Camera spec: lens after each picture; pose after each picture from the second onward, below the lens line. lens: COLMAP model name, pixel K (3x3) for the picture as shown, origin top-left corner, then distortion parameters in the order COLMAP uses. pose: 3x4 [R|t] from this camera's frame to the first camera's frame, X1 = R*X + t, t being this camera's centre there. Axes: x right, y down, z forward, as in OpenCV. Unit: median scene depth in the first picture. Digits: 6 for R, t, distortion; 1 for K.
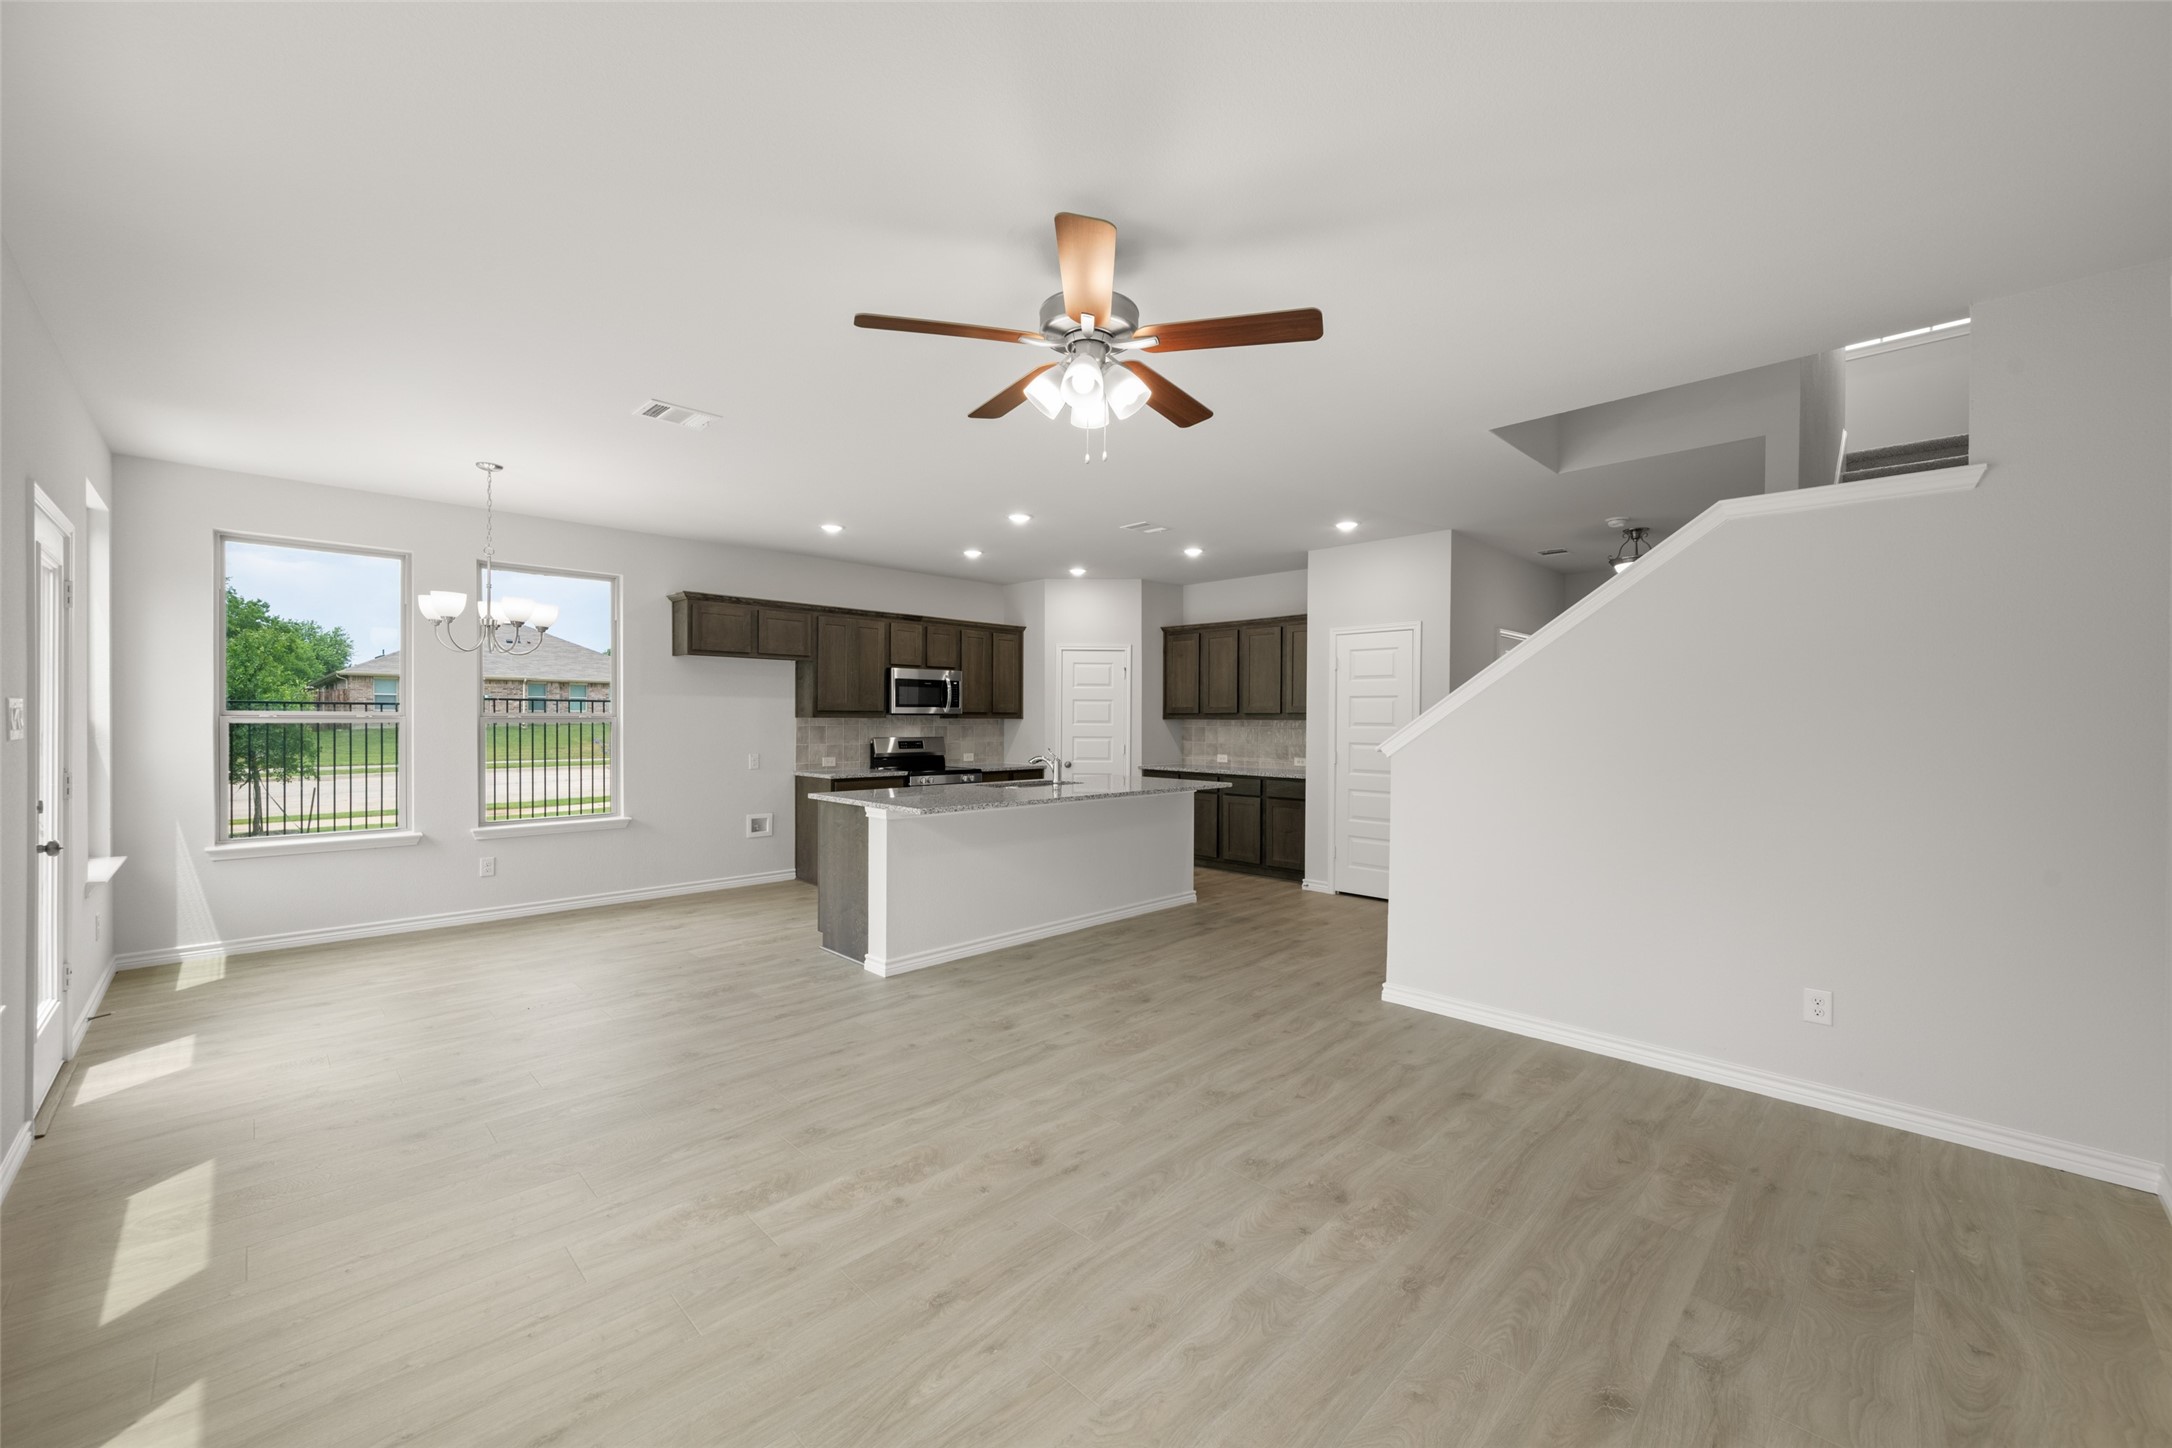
lens RADIAL K [[848.9, 0, 1087.2], [0, 848.9, 723.0], [0, 0, 1]] dist [-0.000699, 0.000522]
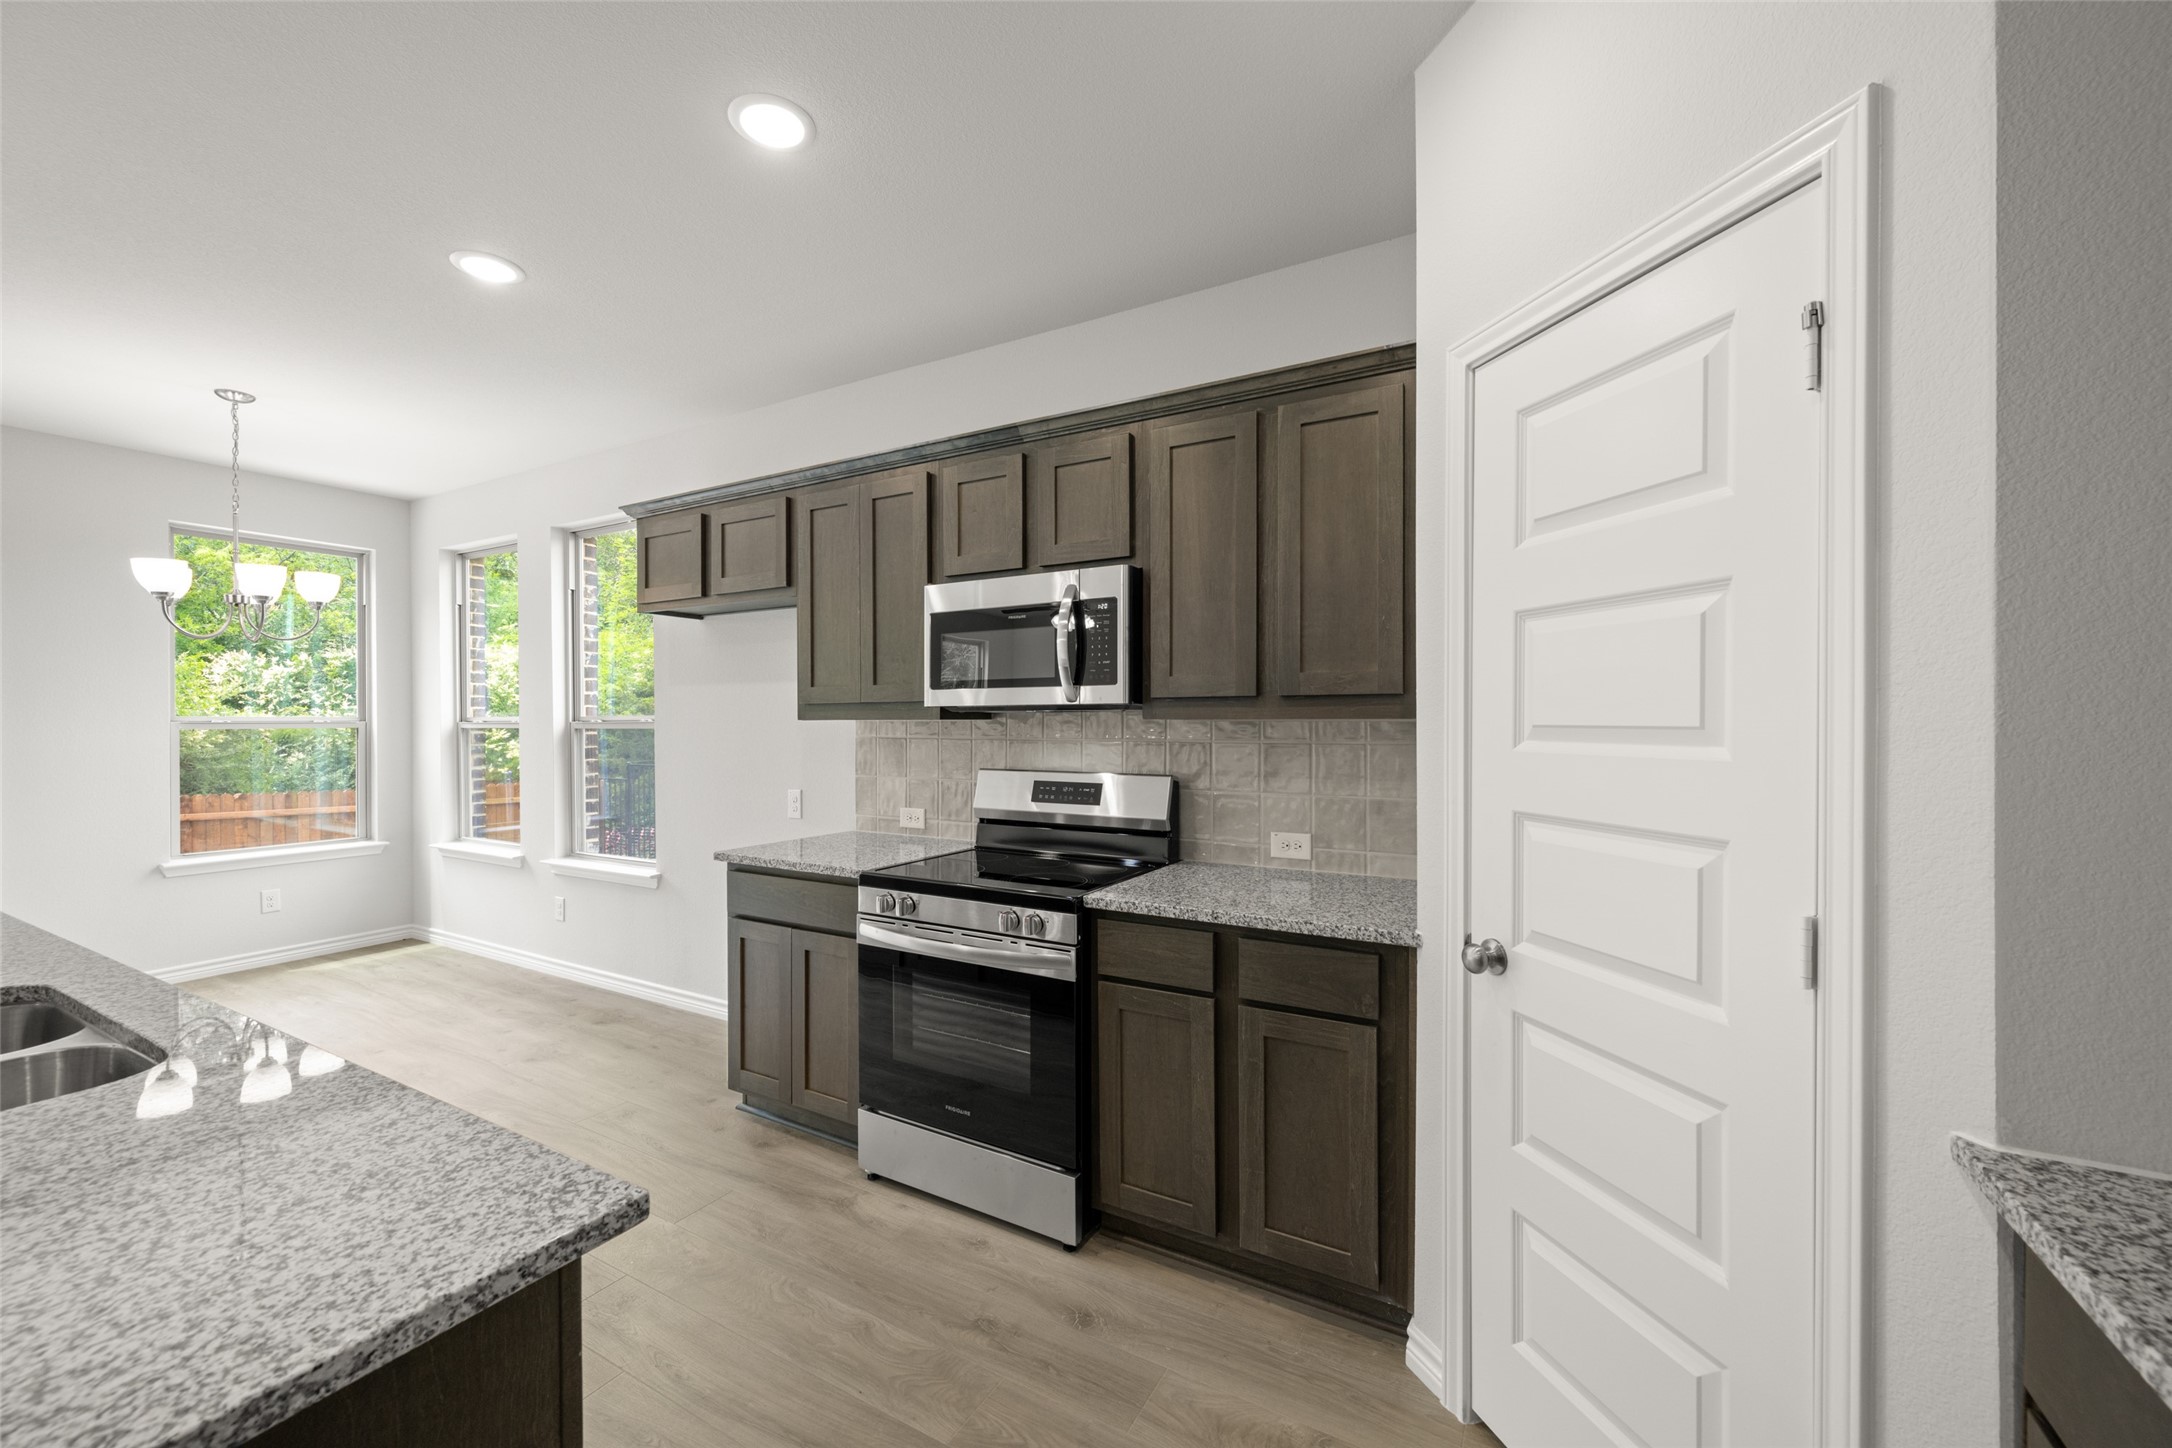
lens RADIAL K [[848.9, 0, 1099.9], [0, 848.9, 723.3], [0, 0, 1]] dist [-0.000699, 0.000522]
pose [[0.273428, -0.001730, -0.961891, 0.156244], [-0.000869, 0.999998, -0.002045, -0.003519], [0.961892, 0.001395, 0.273426, 0.985338]]
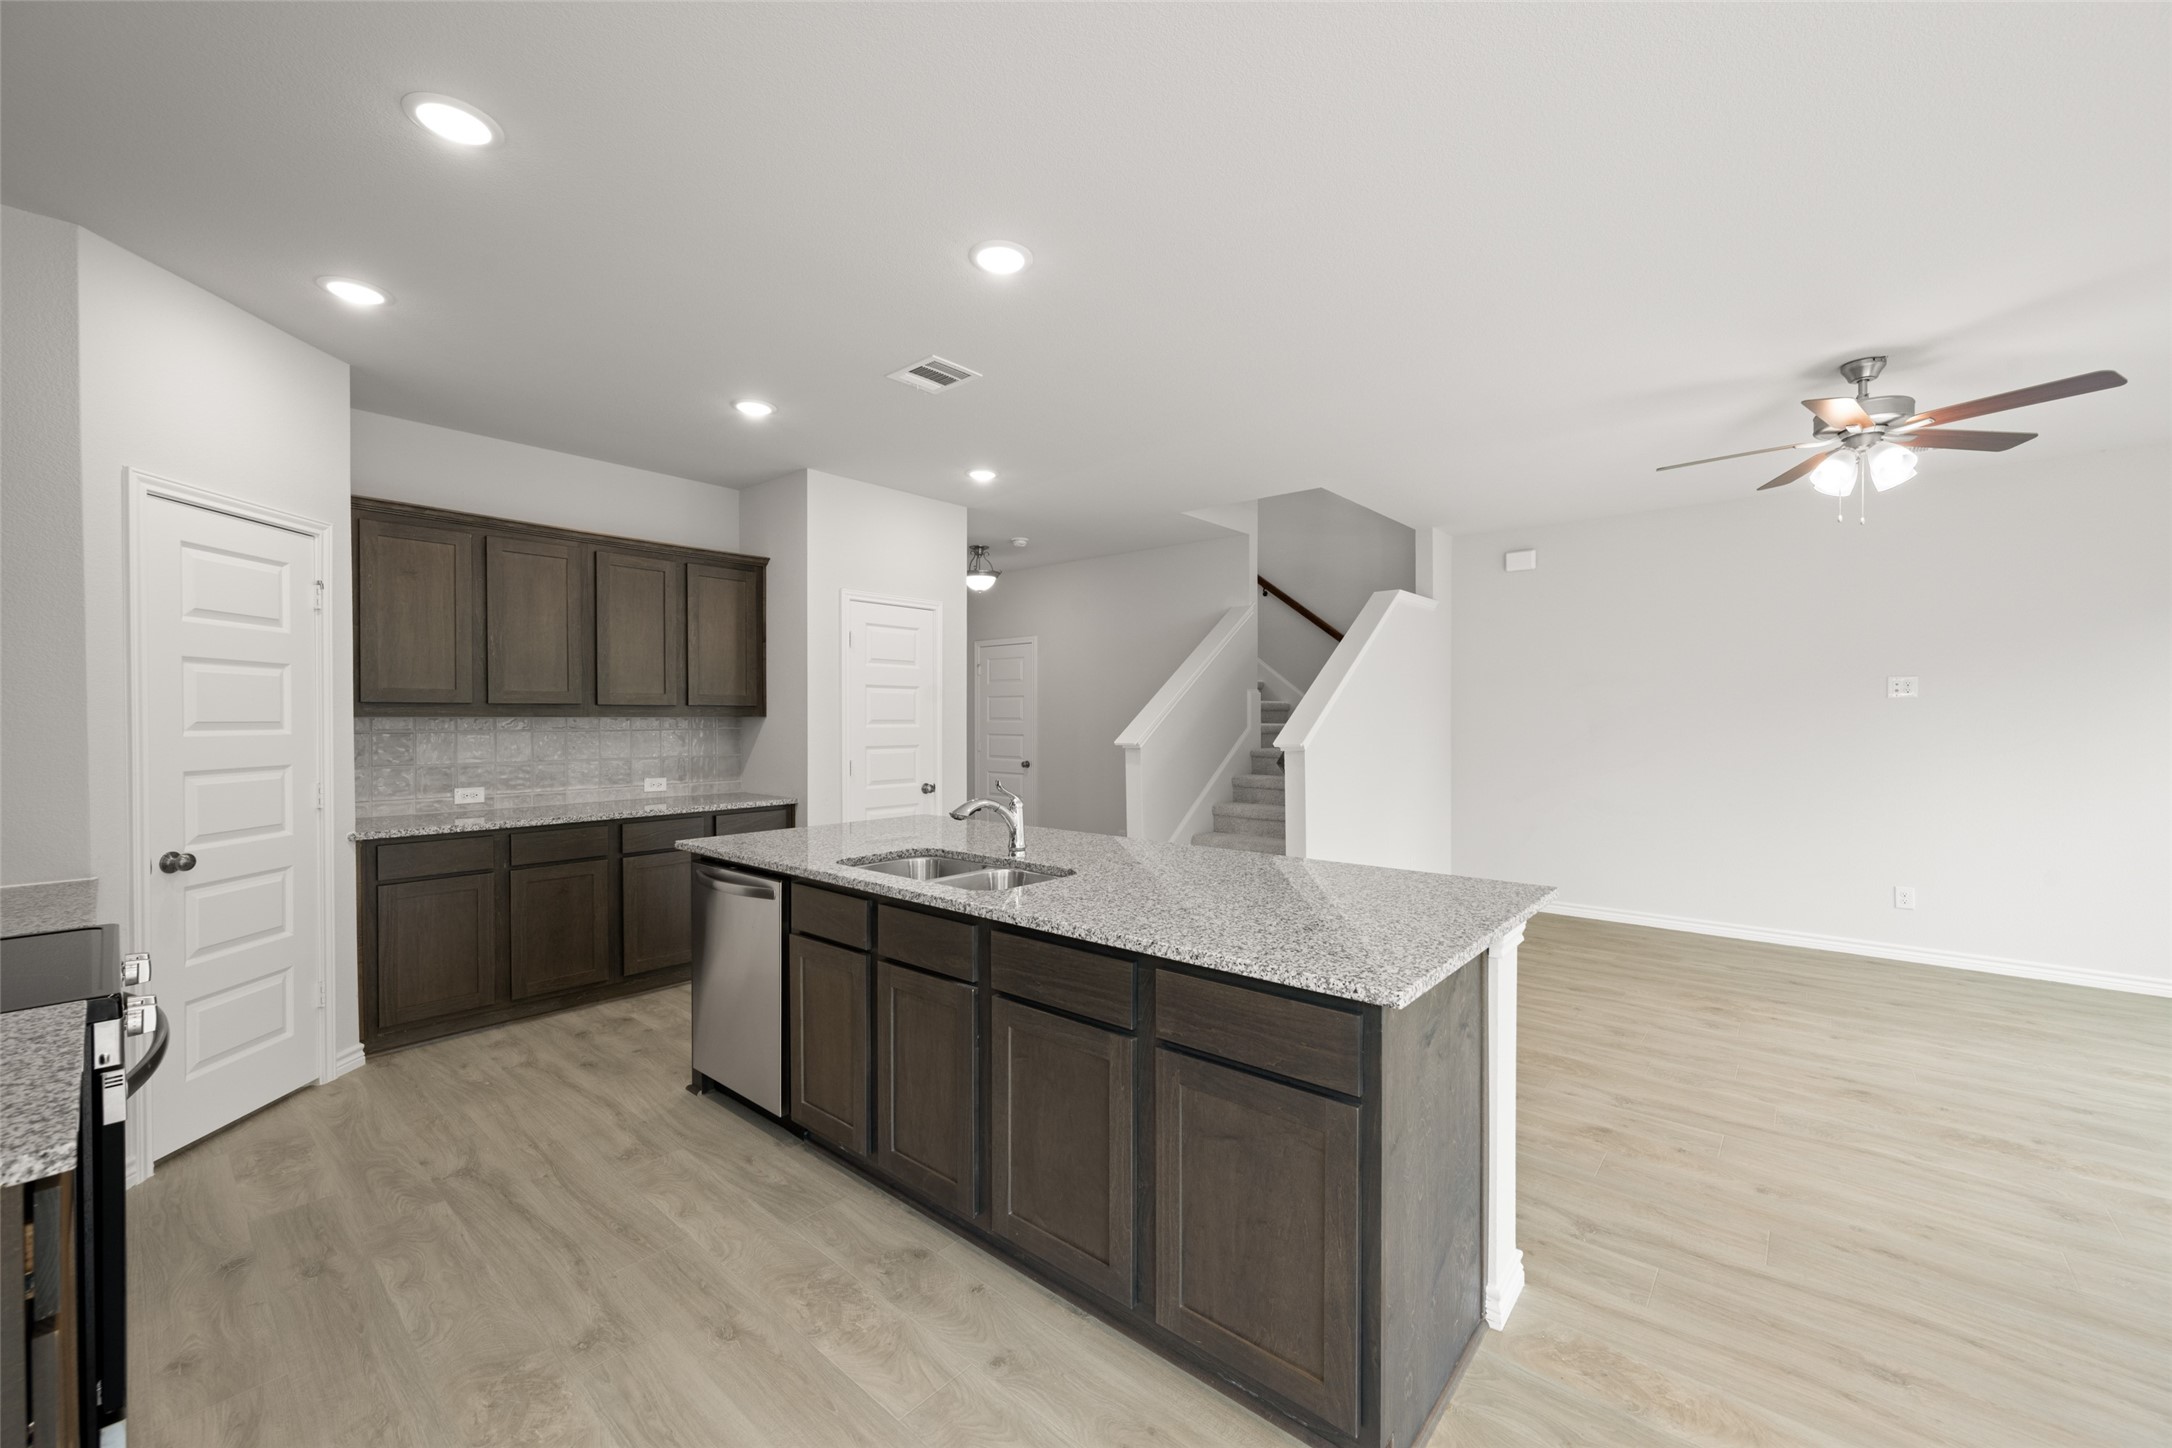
lens RADIAL K [[848.9, 0, 1095.7], [0, 848.9, 720.6], [0, 0, 1]] dist [-0.000699, 0.000522]
pose [[-0.079634, -0.011307, 0.996760, -0.415139], [0.003604, 0.999926, 0.011631, -0.006941], [-0.996818, 0.004518, -0.079587, 0.779965]]
